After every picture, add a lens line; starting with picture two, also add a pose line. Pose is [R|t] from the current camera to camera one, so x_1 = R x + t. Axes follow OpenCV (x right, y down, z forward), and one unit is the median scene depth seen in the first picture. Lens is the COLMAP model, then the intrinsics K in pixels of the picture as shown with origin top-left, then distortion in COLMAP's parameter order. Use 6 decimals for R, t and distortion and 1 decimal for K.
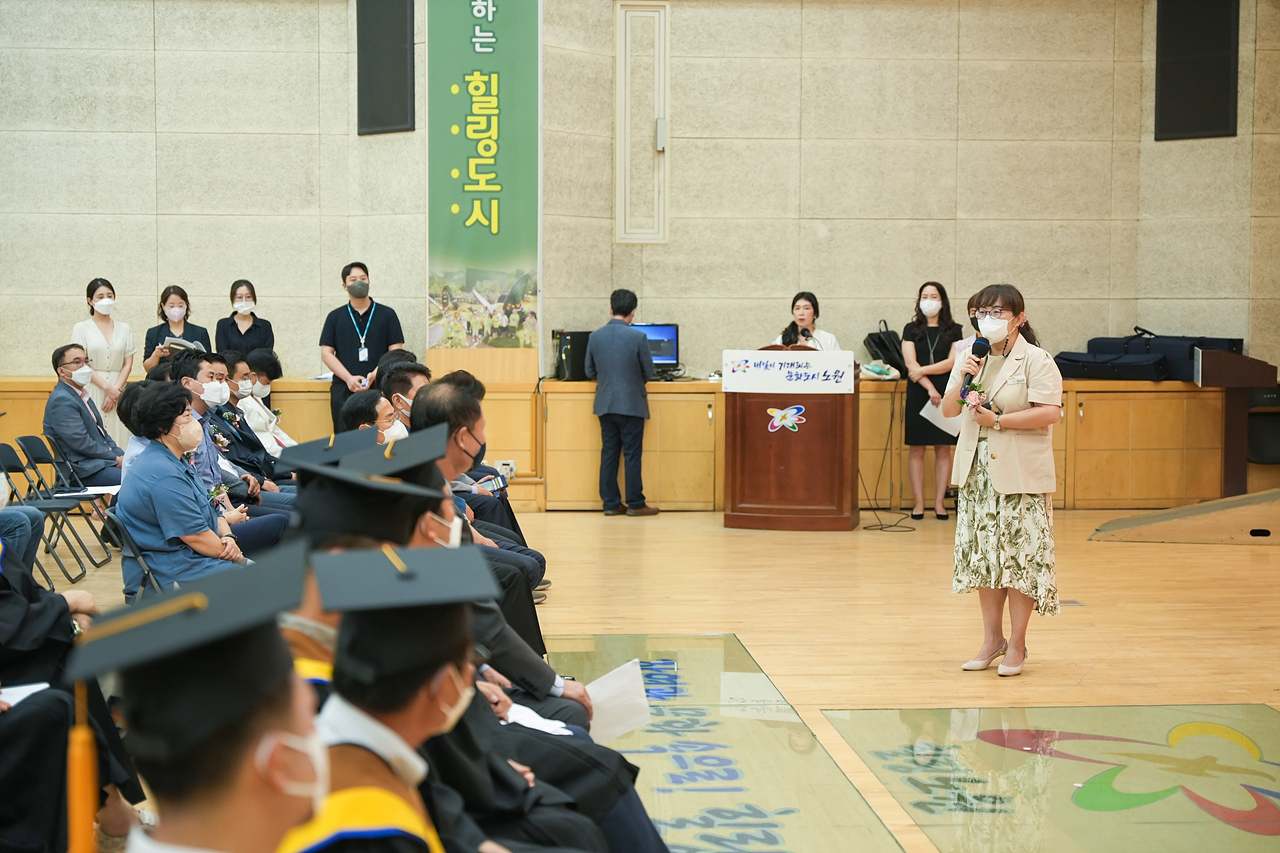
lens RADIAL K [[2216.6, 0, 628.1], [0, 2216.6, 448.8], [0, 0, 1]] dist [0.032205, 0.000000]
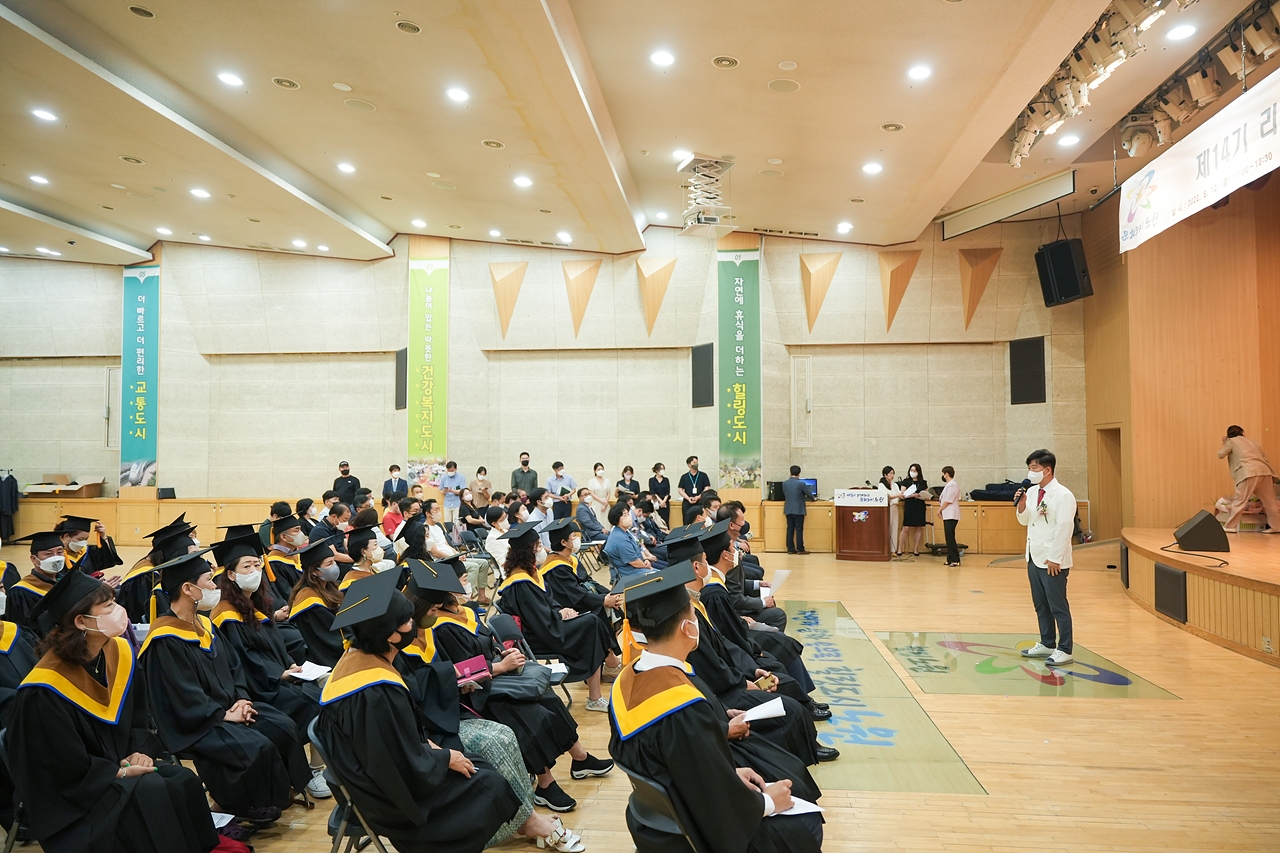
lens RADIAL K [[882.8, 0, 627.7], [0, 882.8, 432.0], [0, 0, 1]] dist [-0.010754, 0.001612]
pose [[0.981948, -0.012341, -0.188746, 0.001396], [-0.007633, 0.994471, -0.104732, -0.001628], [0.188994, 0.104282, 0.976425, -0.040130]]
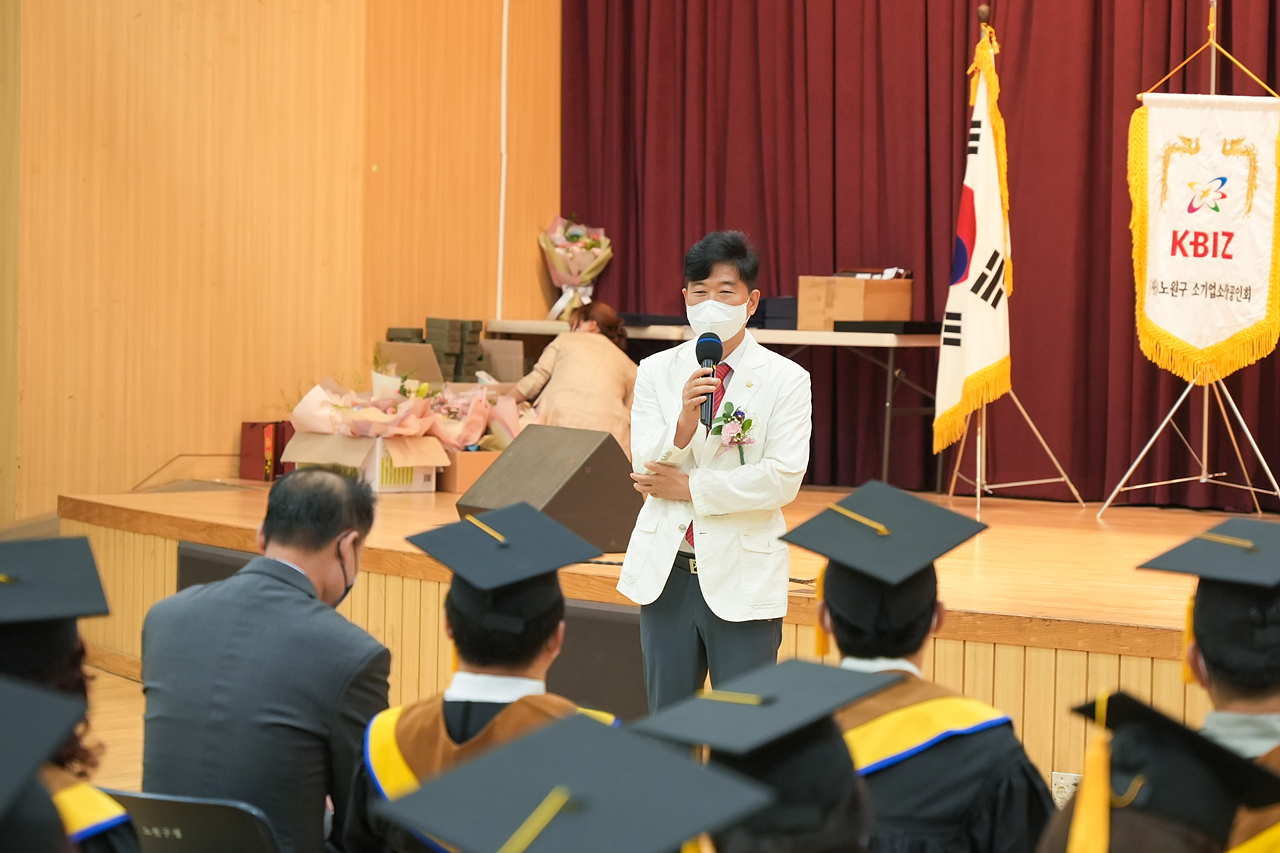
lens RADIAL K [[3833.7, 0, 652.8], [0, 3833.7, 452.1], [0, 0, 1]] dist [0.071939, 0.000000]
pose [[0.683453, -0.024173, 0.729595, -0.325834], [0.035483, 0.999370, -0.000128, -0.008250], [-0.729132, 0.025976, 0.683880, 0.046434]]
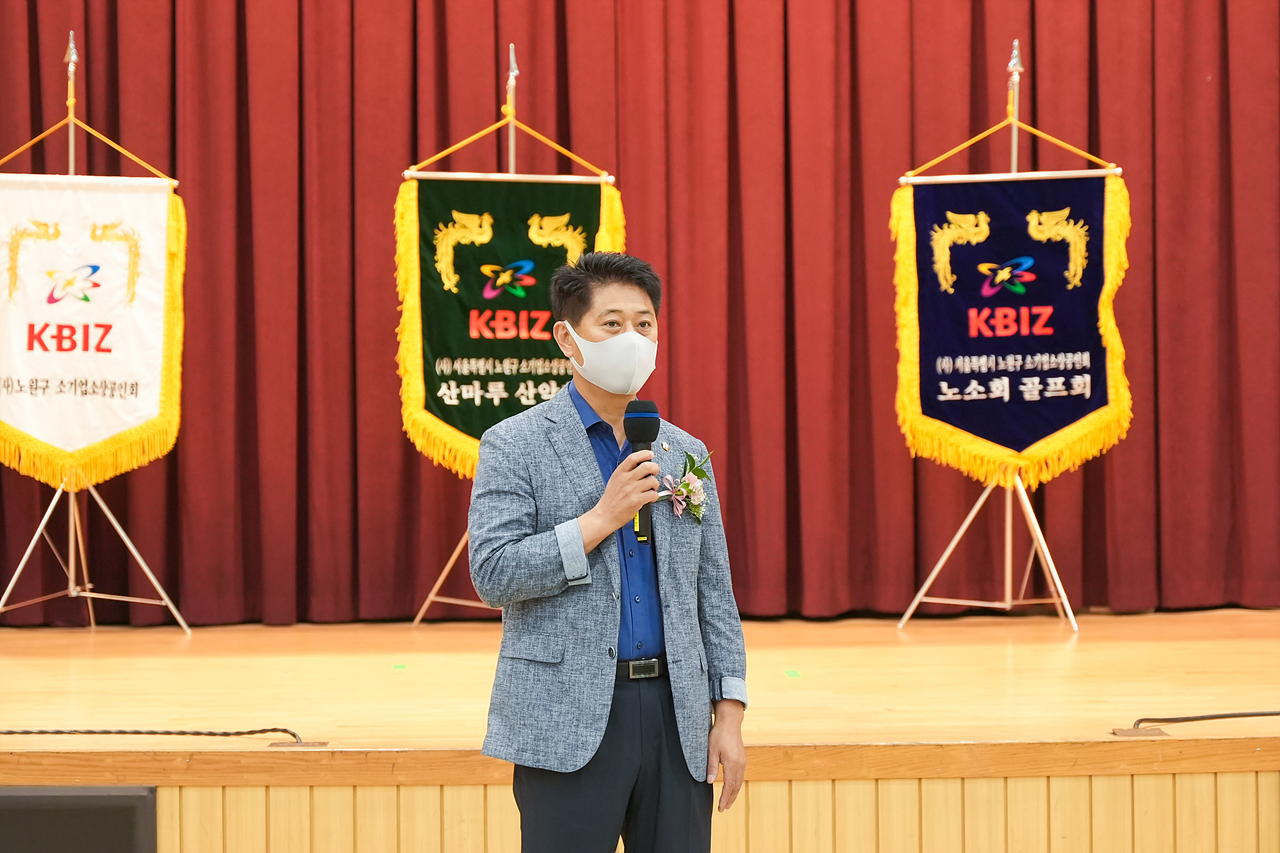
lens RADIAL K [[3375.5, 0, 646.4], [0, 3375.5, 449.8], [0, 0, 1]] dist [0.102223, 0.000000]
pose [[0.030415, -0.017121, 0.999391, -0.305358], [0.080214, 0.996670, 0.014633, -0.031037], [-0.996314, 0.079720, 0.031687, 0.457223]]
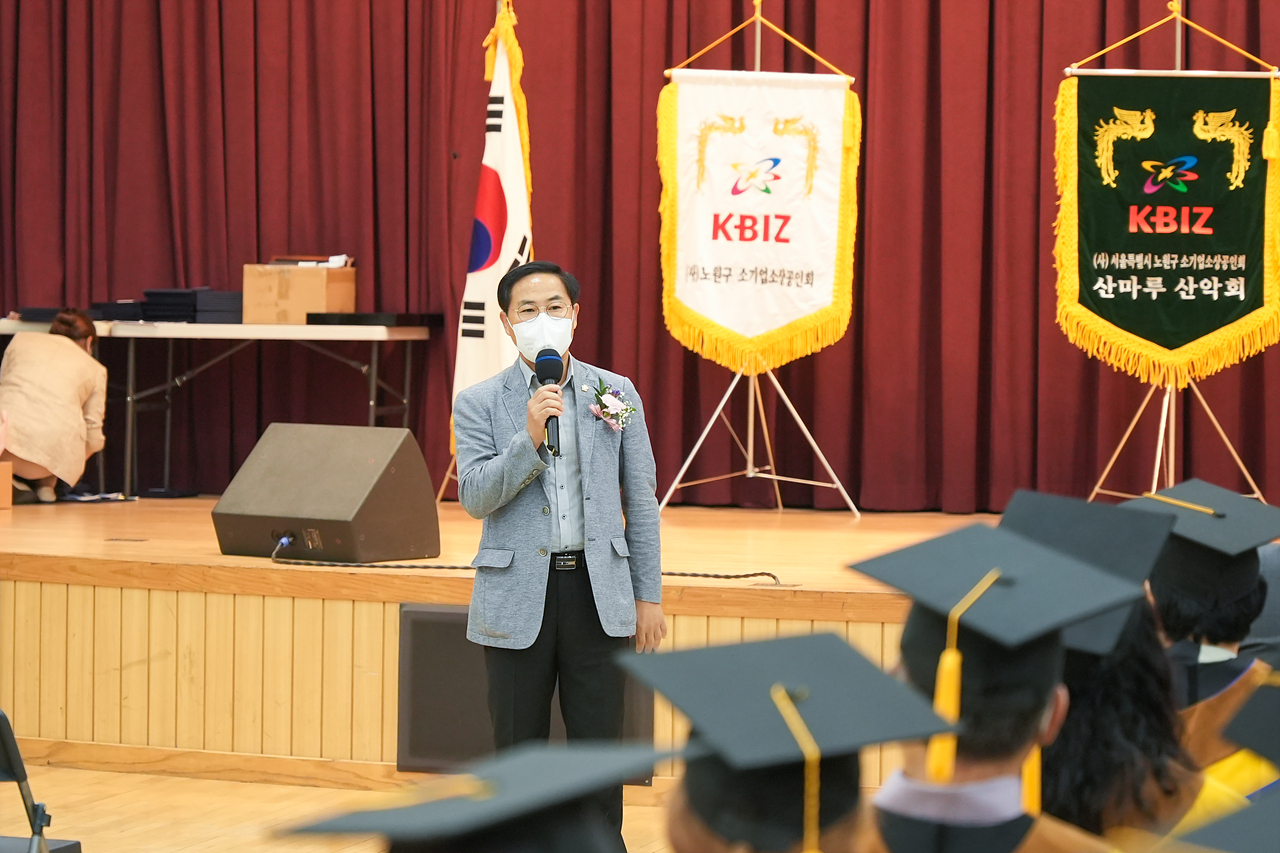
lens RADIAL K [[4473.2, 0, 611.4], [0, 4473.2, 442.1], [0, 0, 1]] dist [0.102461, 0.000000]
pose [[0.336155, -0.027969, 0.941391, -0.557514], [0.057964, 0.998278, 0.008961, -0.015953], [-0.940021, 0.051554, 0.337198, 0.280411]]
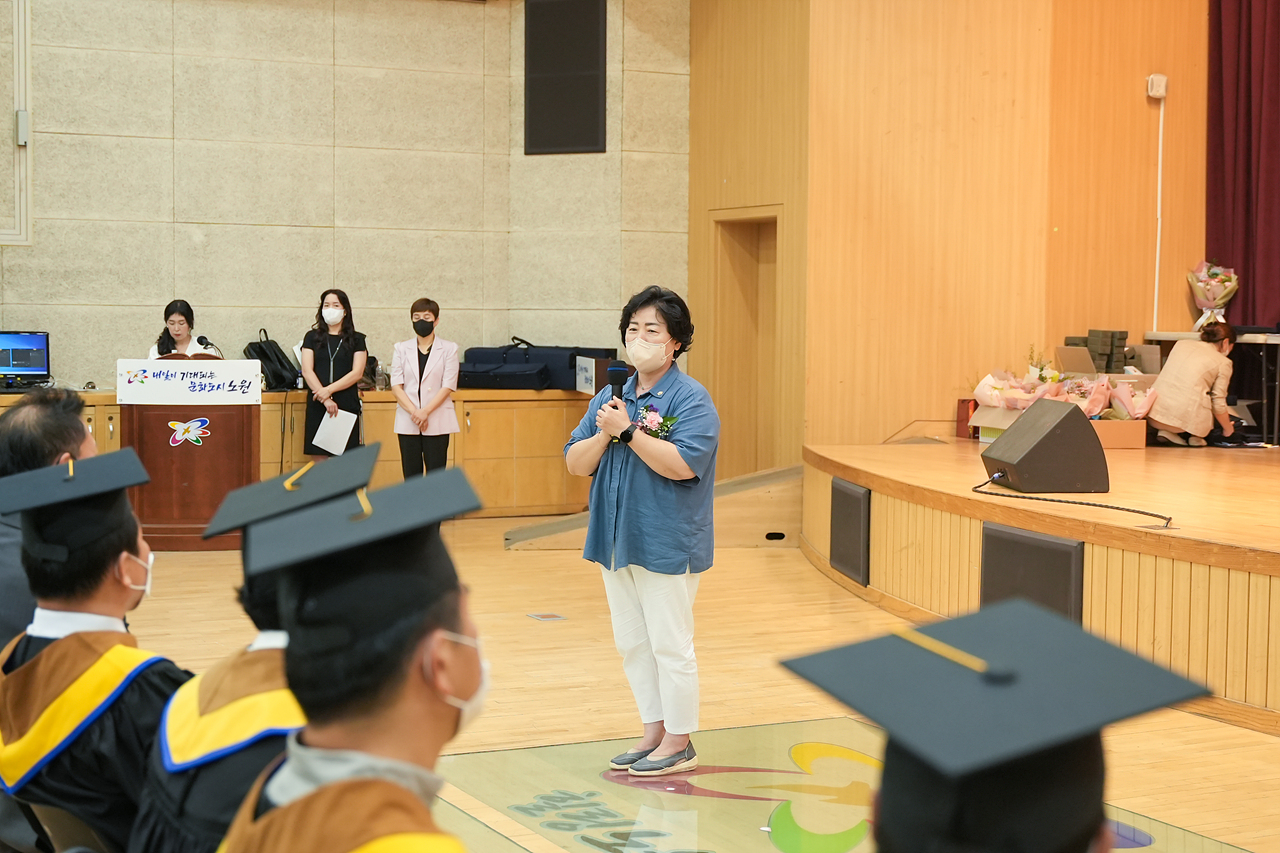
lens RADIAL K [[2052.7, 0, 638.3], [0, 2052.7, 434.2], [0, 0, 1]] dist [0.016552, 0.000000]
pose [[0.927292, -0.015044, 0.374037, -0.070572], [0.019705, 0.999768, -0.008641, -0.001246], [-0.373820, 0.015383, 0.927374, 0.110498]]
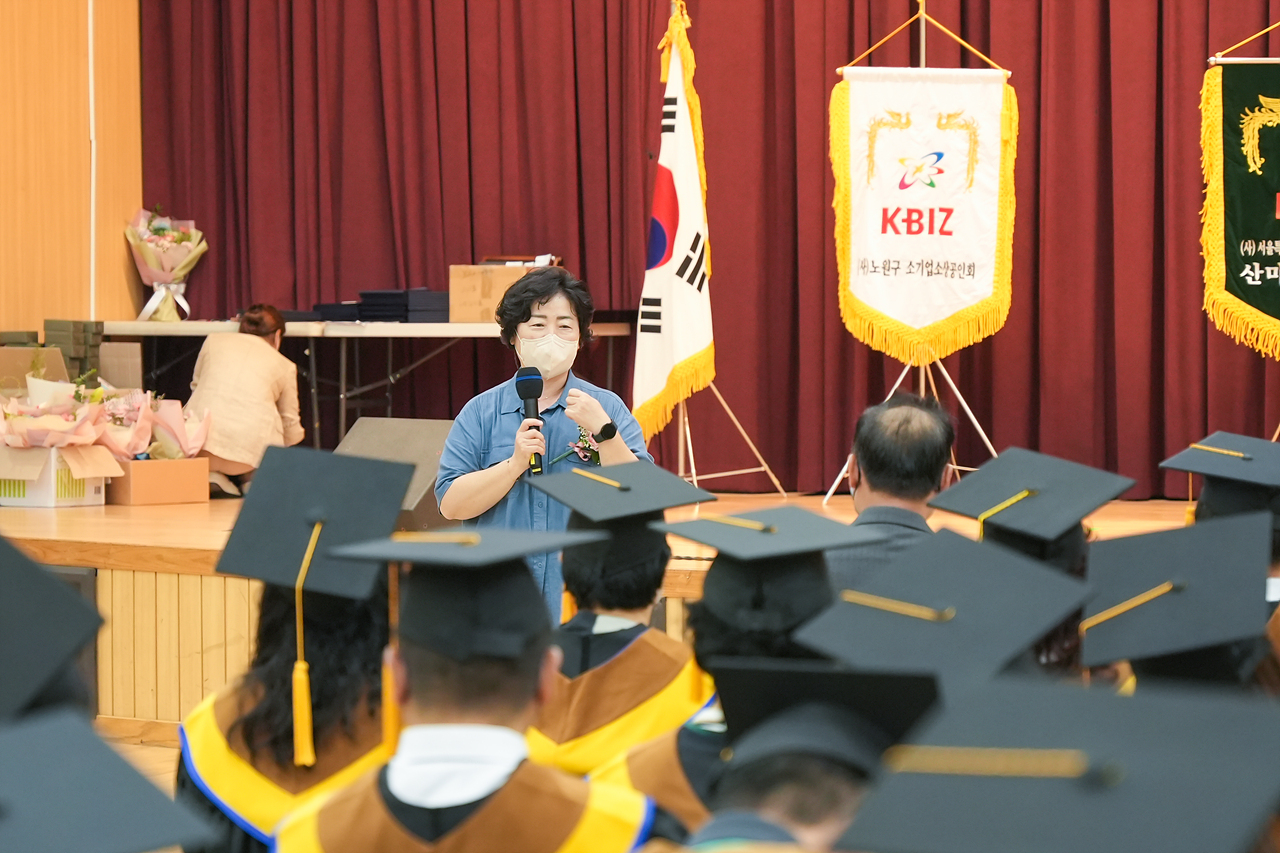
lens RADIAL K [[4473.2, 0, 609.2], [0, 4473.2, 519.0], [0, 0, 1]] dist [0.102461, 0.000000]
pose [[0.479166, -0.048203, 0.876400, -0.533719], [0.068750, 0.997484, 0.017274, -0.006920], [-0.875028, 0.051976, 0.481275, 0.147377]]
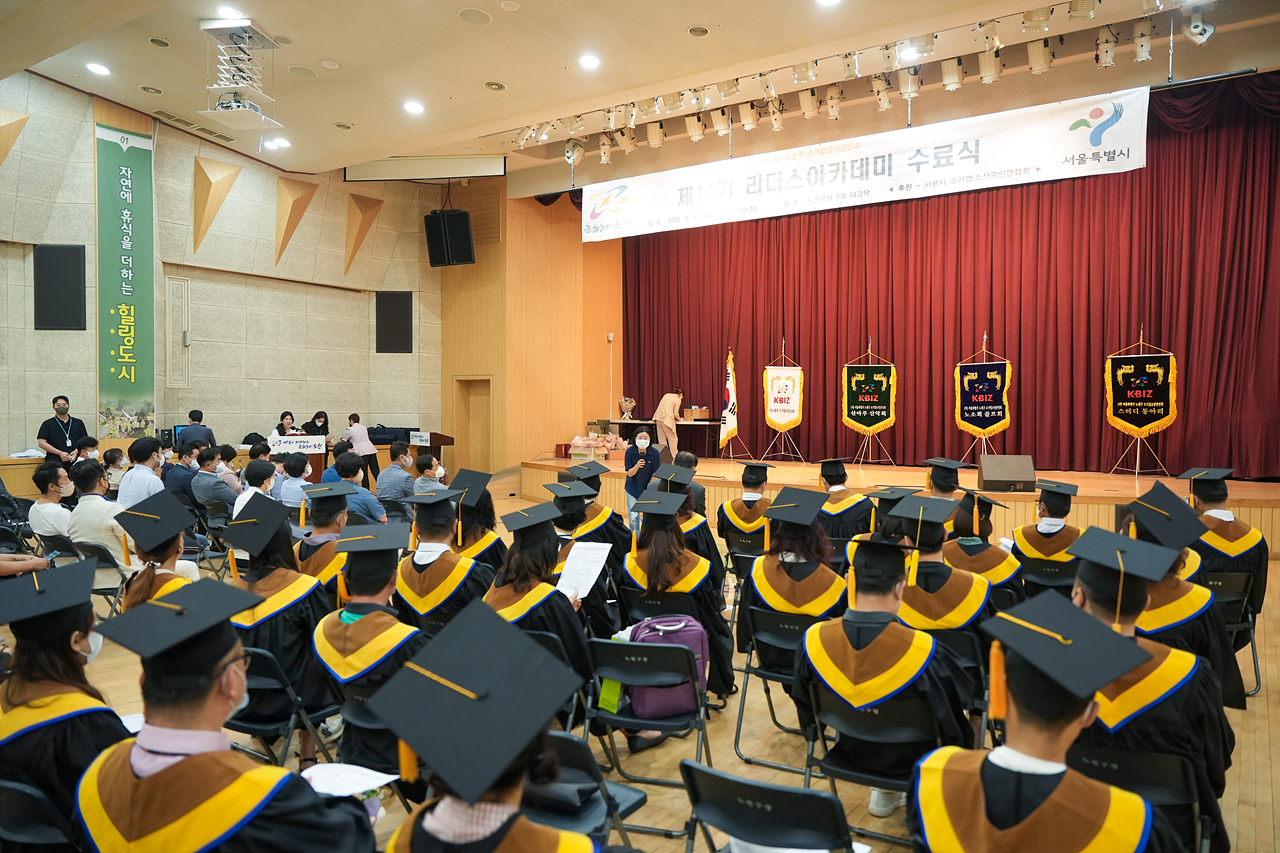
lens RADIAL K [[921.2, 0, 647.2], [0, 921.2, 431.6], [0, 0, 1]] dist [0.009445, 0.003814]
pose [[0.613937, -0.018652, 0.789135, -0.429659], [0.052888, 0.998446, -0.017548, -0.010919], [-0.787581, 0.052509, 0.613969, 0.095669]]
